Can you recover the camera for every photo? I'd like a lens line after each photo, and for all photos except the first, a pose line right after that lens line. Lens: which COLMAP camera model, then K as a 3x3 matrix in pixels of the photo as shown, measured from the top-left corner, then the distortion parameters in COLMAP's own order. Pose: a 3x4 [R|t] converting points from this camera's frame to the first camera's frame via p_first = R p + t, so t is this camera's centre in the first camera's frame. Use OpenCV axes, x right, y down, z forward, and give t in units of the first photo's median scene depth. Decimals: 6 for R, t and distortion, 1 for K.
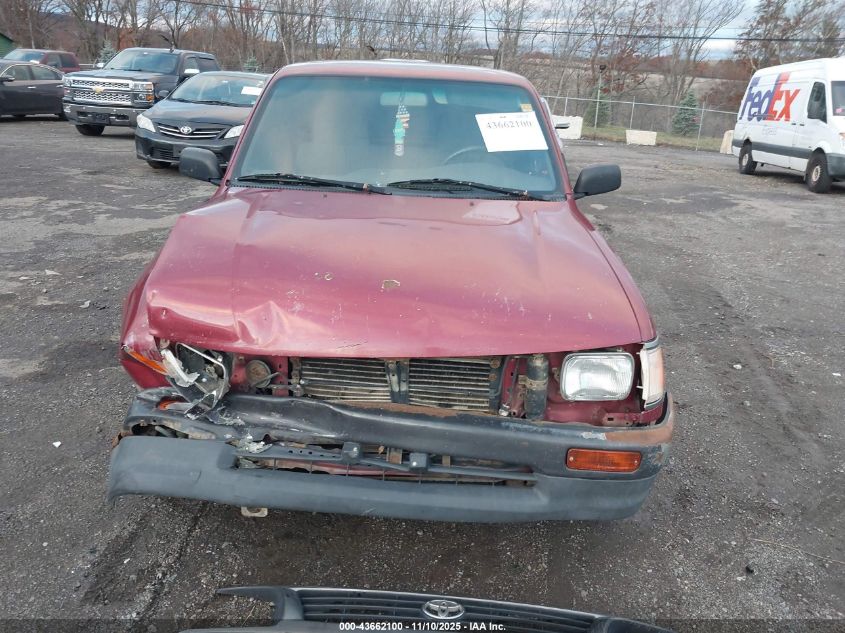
lens RADIAL K [[645.4, 0, 470.9], [0, 645.4, 313.8], [0, 0, 1]] dist [0.010577, -0.013714]
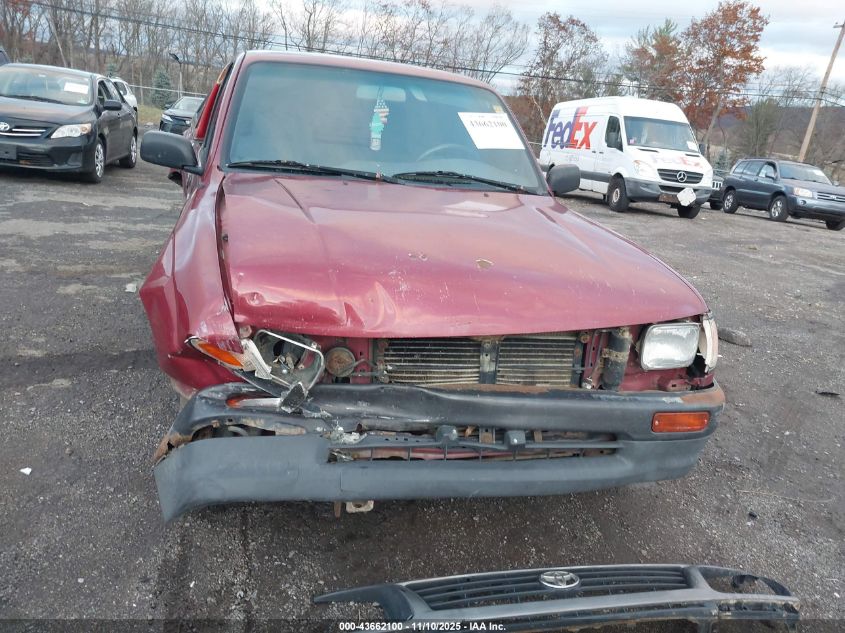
lens RADIAL K [[638.6, 0, 422.7], [0, 638.6, 318.9], [0, 0, 1]] dist [0.006090, -0.007620]
pose [[0.959291, -0.030854, 0.280730, -0.476890], [0.038811, 0.998986, -0.022825, 0.056220], [-0.279741, 0.032791, 0.959515, 0.072607]]
